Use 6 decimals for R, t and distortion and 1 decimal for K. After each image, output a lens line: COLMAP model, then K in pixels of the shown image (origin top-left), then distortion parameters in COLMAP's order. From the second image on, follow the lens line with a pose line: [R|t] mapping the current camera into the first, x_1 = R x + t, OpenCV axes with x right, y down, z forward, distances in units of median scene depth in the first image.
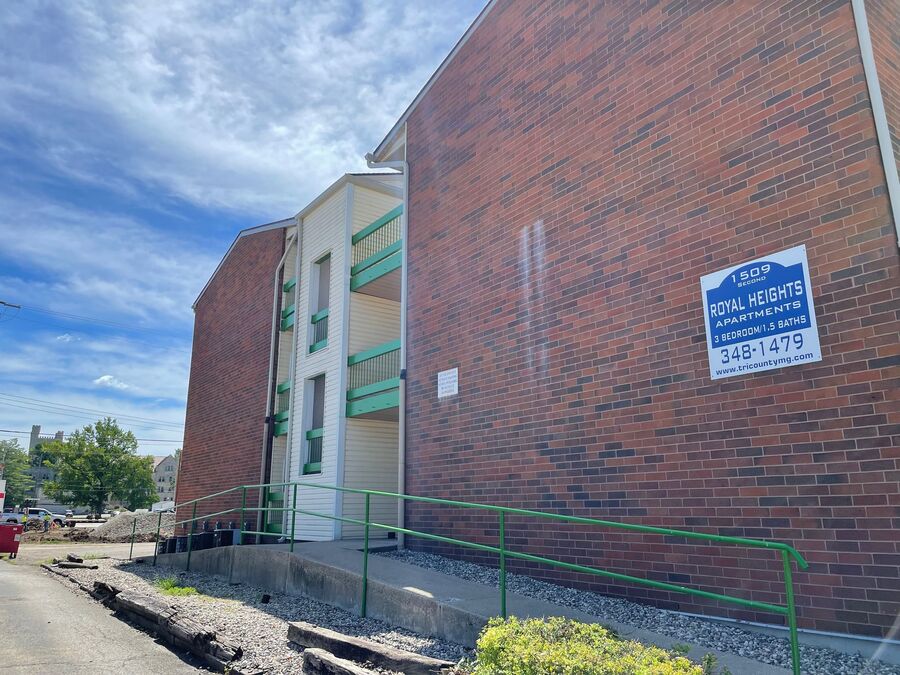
lens RADIAL K [[678.2, 0, 449.2], [0, 678.2, 338.3], [0, 0, 1]] dist [0.068468, -0.097684]
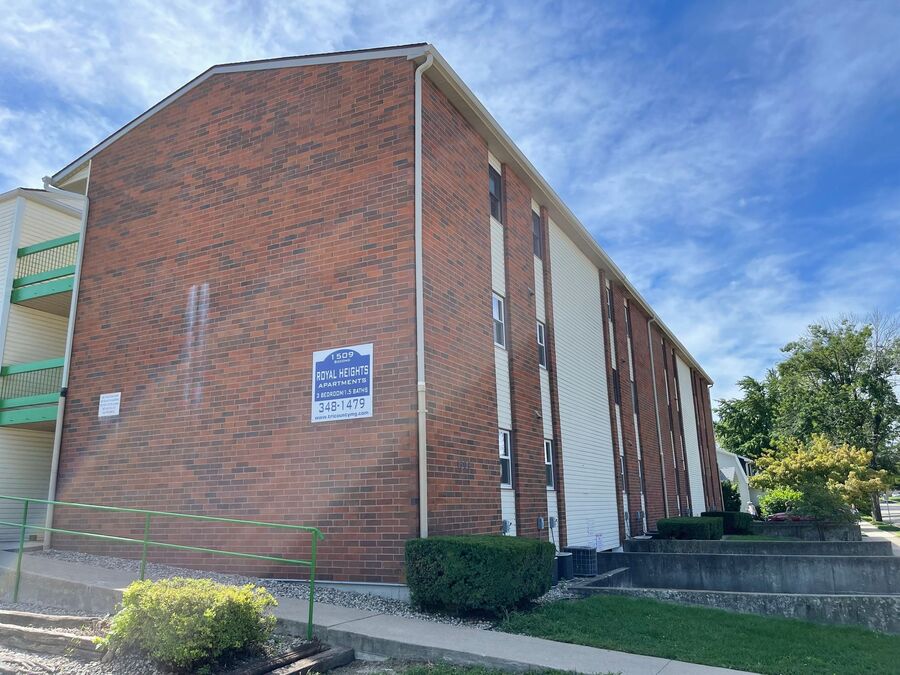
lens RADIAL K [[678.6, 0, 445.8], [0, 678.6, 339.5], [0, 0, 1]] dist [0.063841, -0.082291]
pose [[0.888741, 0.097510, 0.447919, -0.034521], [-0.098914, 0.994888, -0.020324, -0.097739], [-0.447611, -0.026243, 0.893843, -0.380652]]
